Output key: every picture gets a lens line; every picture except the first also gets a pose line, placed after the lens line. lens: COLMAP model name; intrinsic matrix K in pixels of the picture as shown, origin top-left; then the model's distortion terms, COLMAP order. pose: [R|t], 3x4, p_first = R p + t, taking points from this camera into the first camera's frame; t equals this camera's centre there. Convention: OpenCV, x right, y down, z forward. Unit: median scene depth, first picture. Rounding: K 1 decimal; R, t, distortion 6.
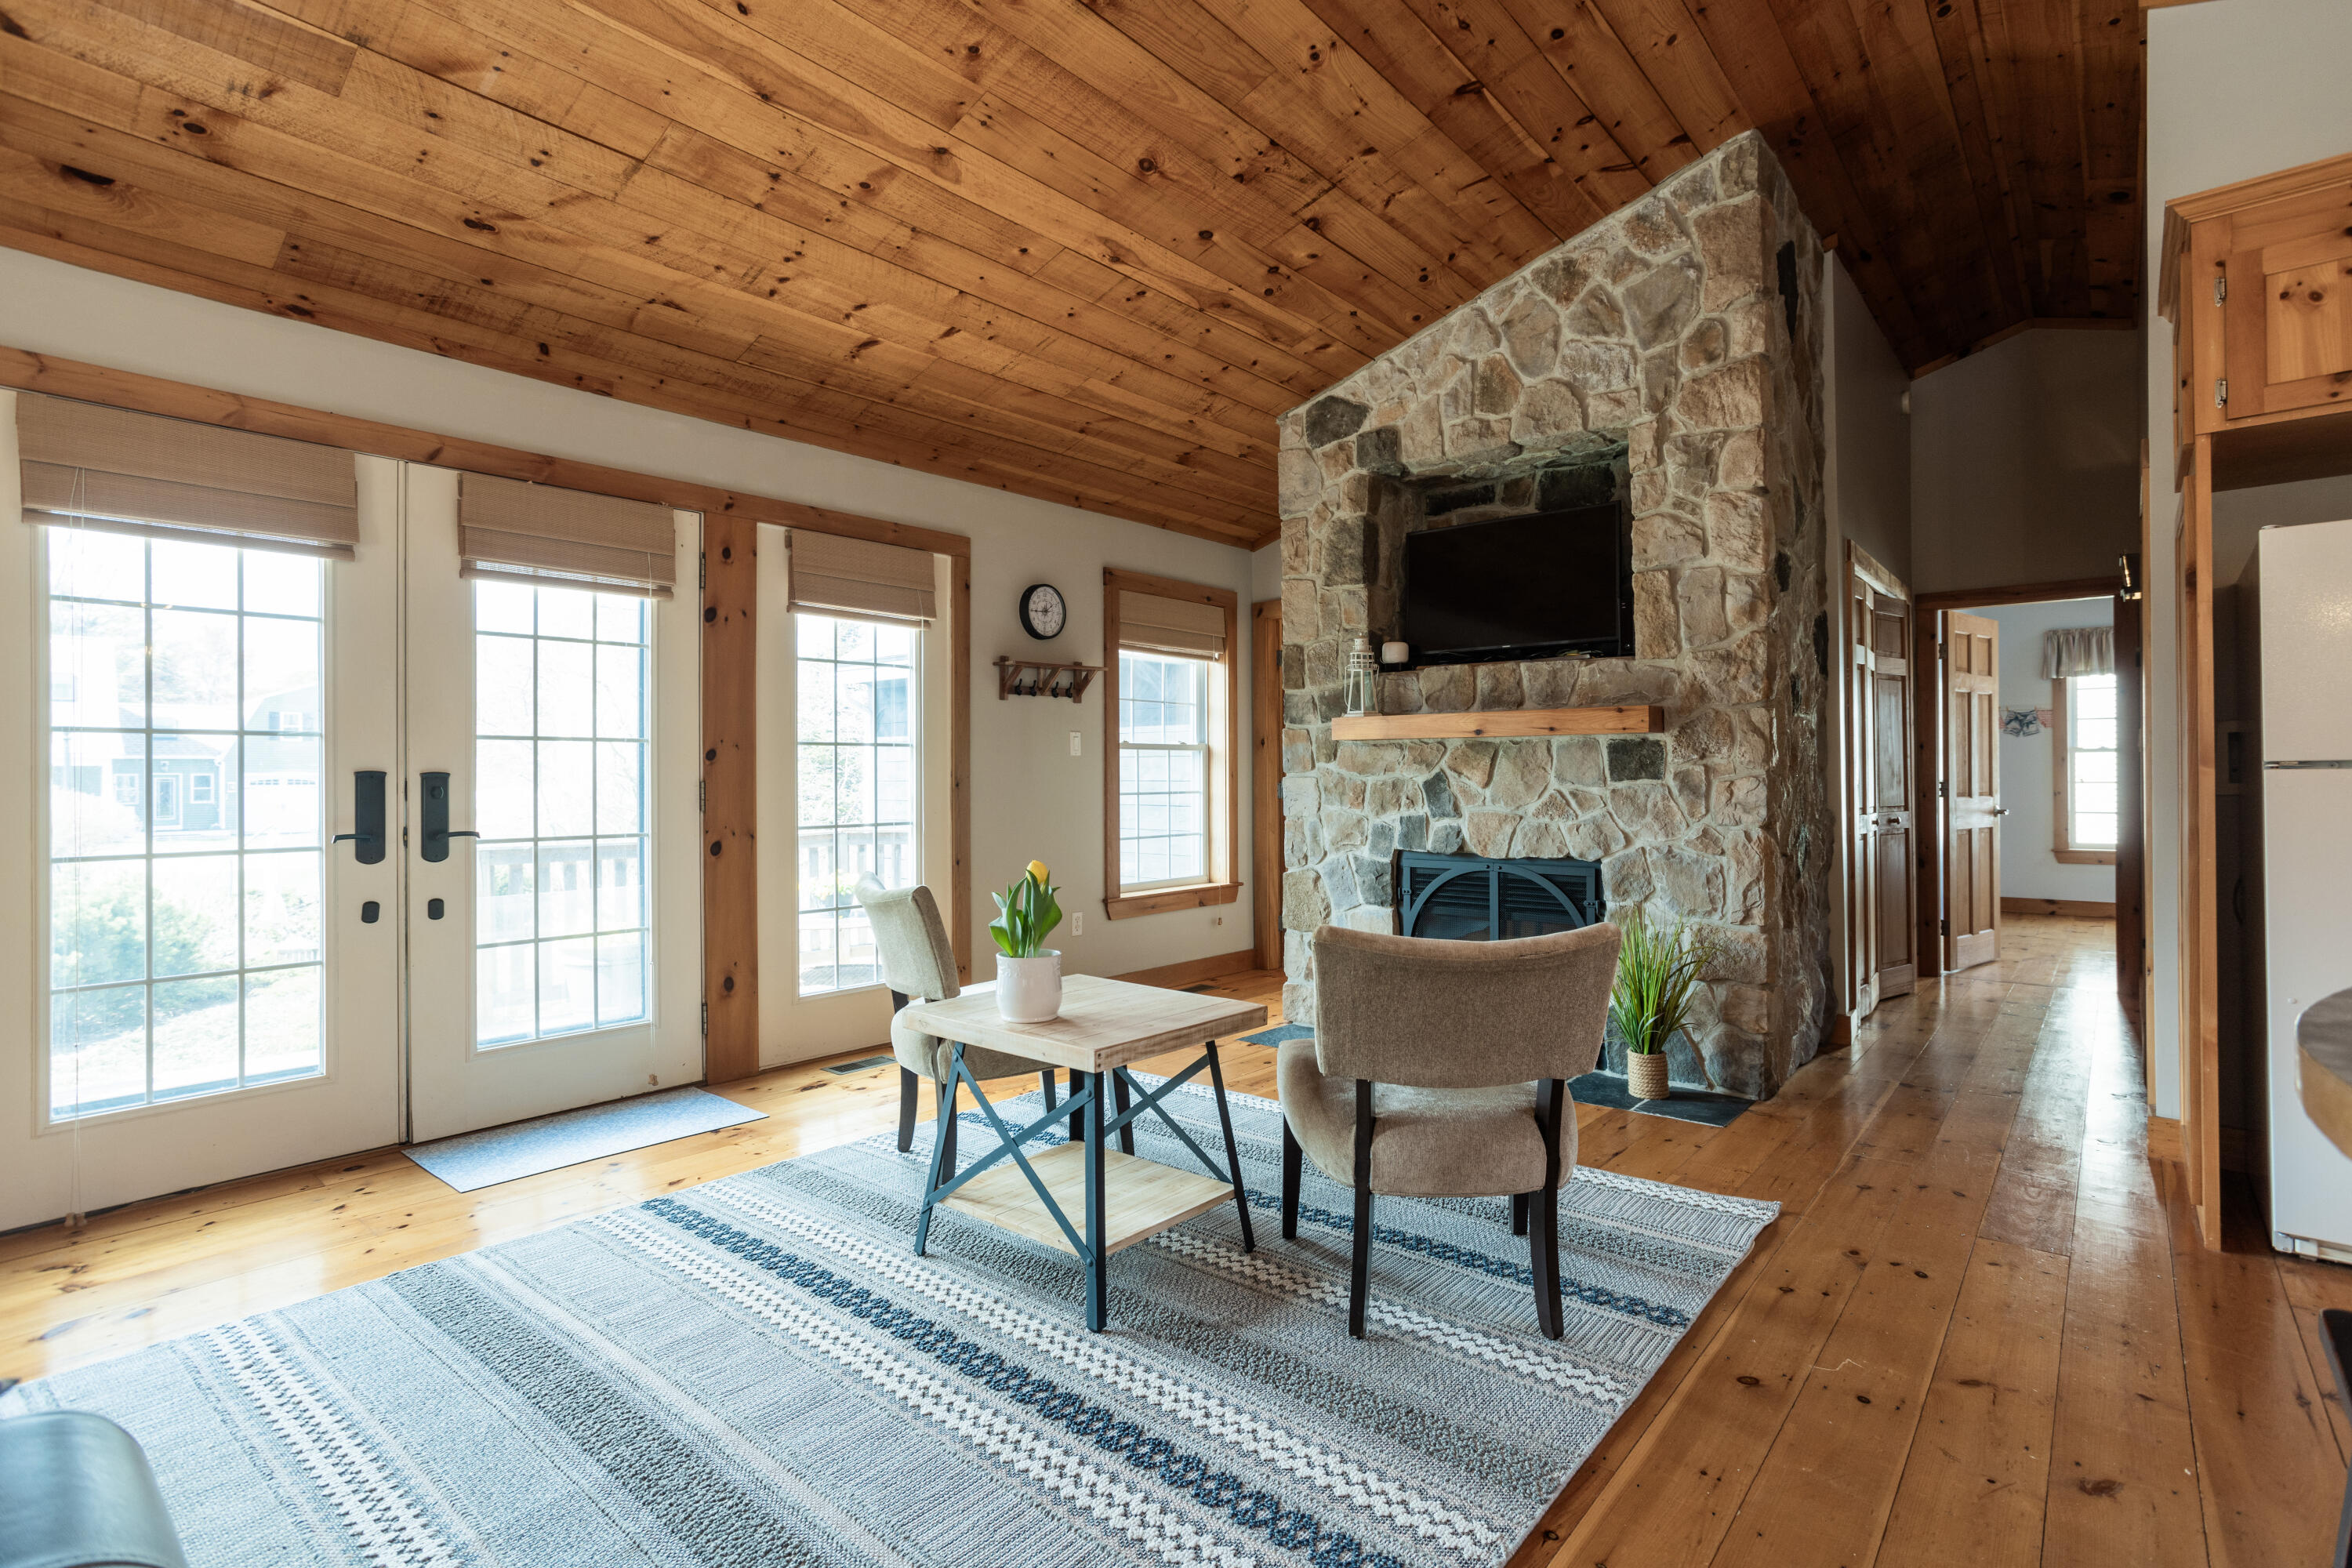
lens RADIAL K [[1127.6, 0, 1180.1], [0, 1127.6, 771.2], [0, 0, 1]] dist [-0.041163, 0.025287]
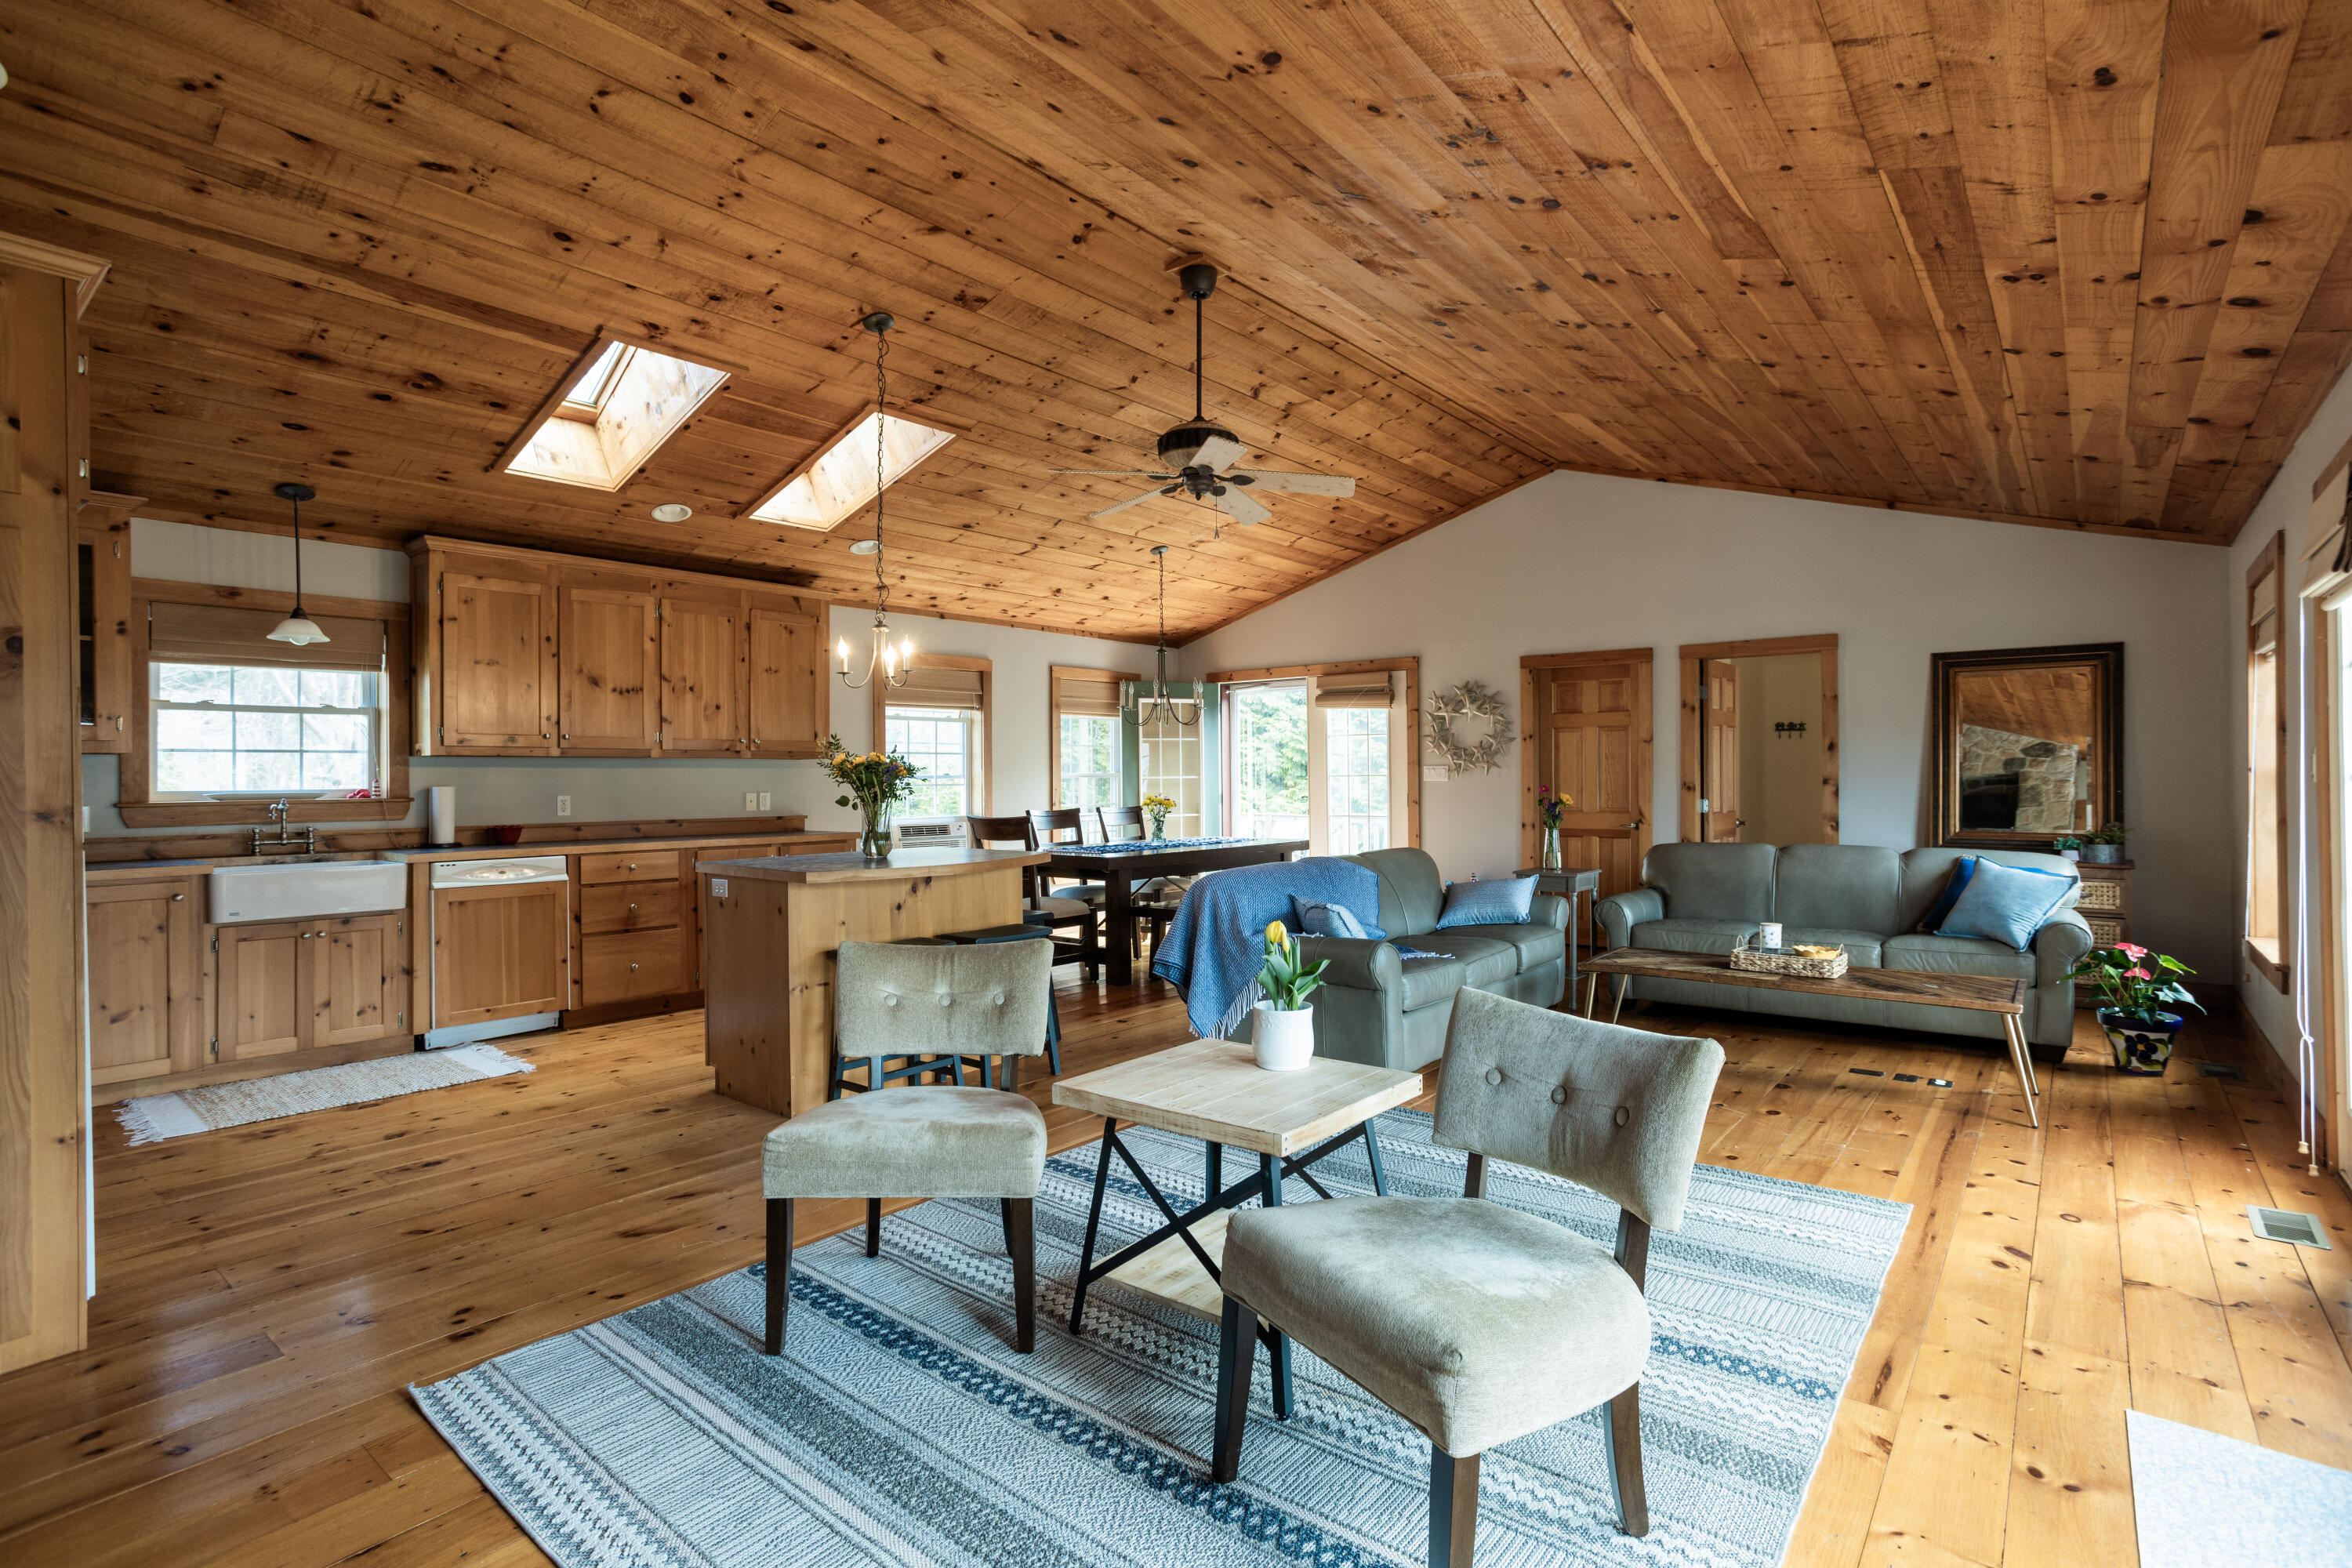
lens RADIAL K [[1127.6, 0, 1169.8], [0, 1127.6, 774.7], [0, 0, 1]] dist [-0.041163, 0.025287]
pose [[-0.999850, 0.012726, -0.011754, -0.008676], [0.012792, 0.999903, -0.005570, -0.032952], [0.011682, -0.005719, -0.999915, 1.291147]]
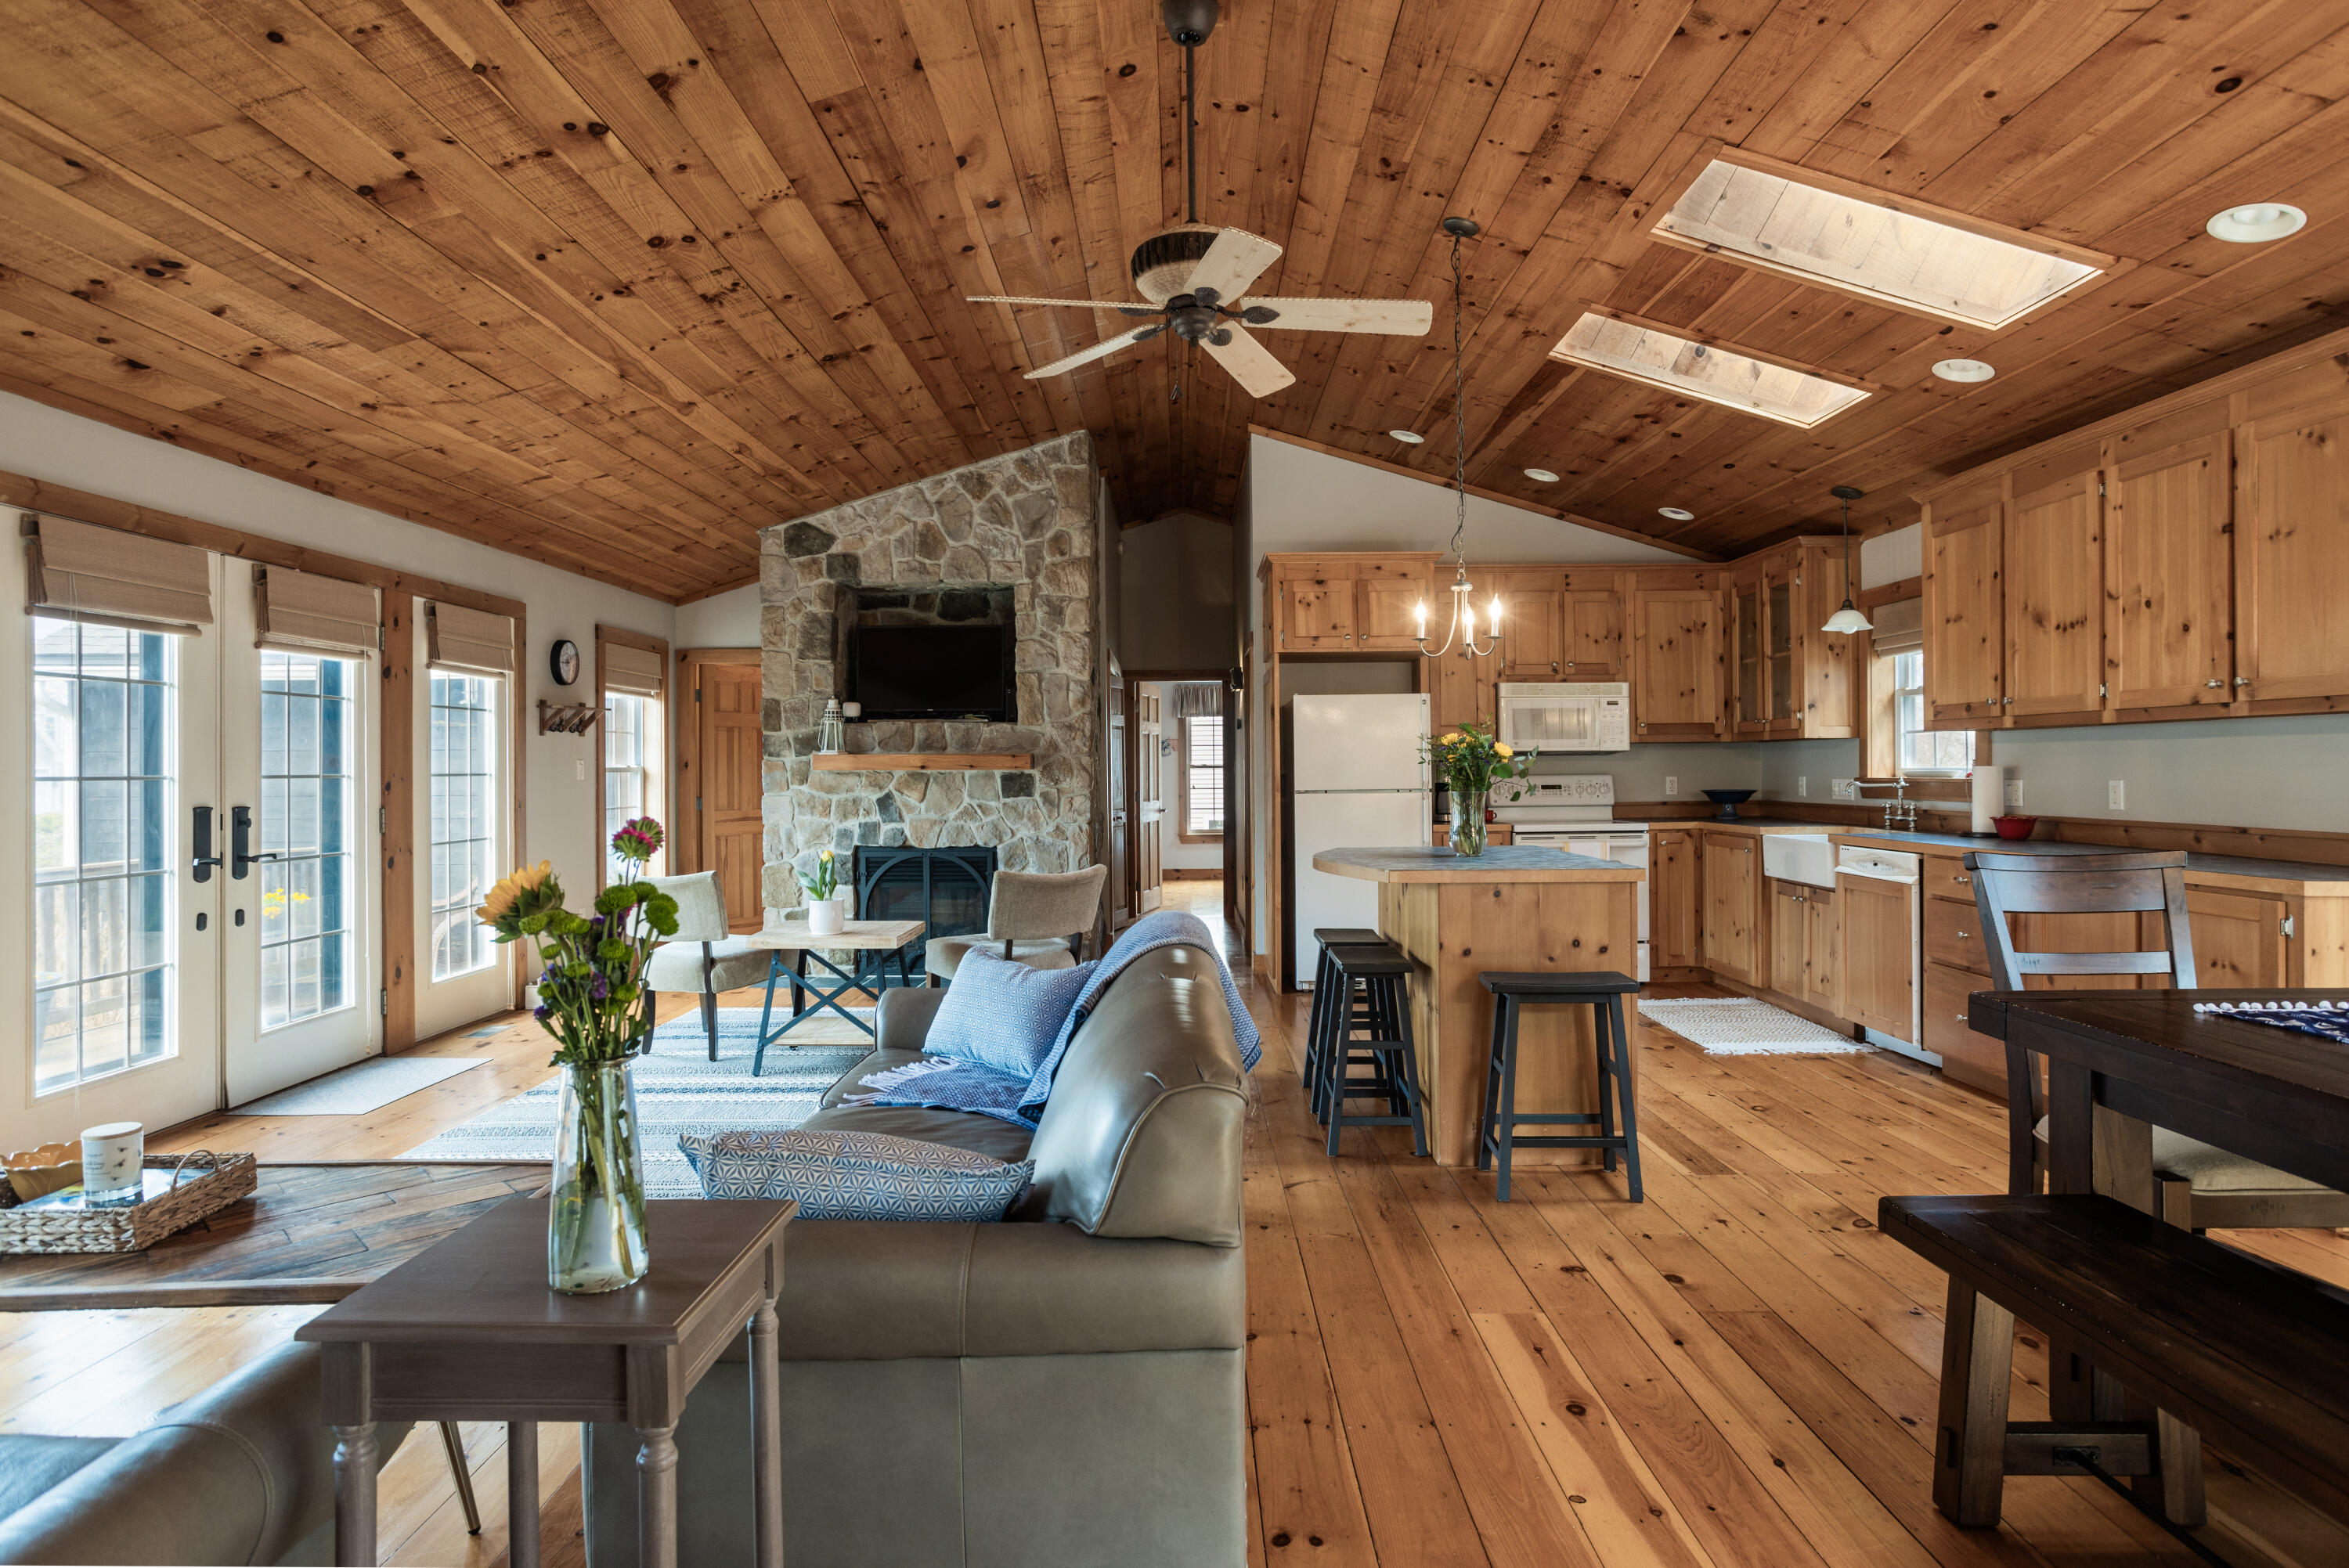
lens RADIAL K [[1270.5, 0, 1169.0], [0, 1270.5, 767.7], [0, 0, 1]] dist [-0.041677, 0.027258]
pose [[0.767866, 0.000978, 0.640610, -0.653166], [-0.000199, 0.999999, -0.001288, -0.034420], [-0.640611, 0.000861, 0.767865, -0.616551]]
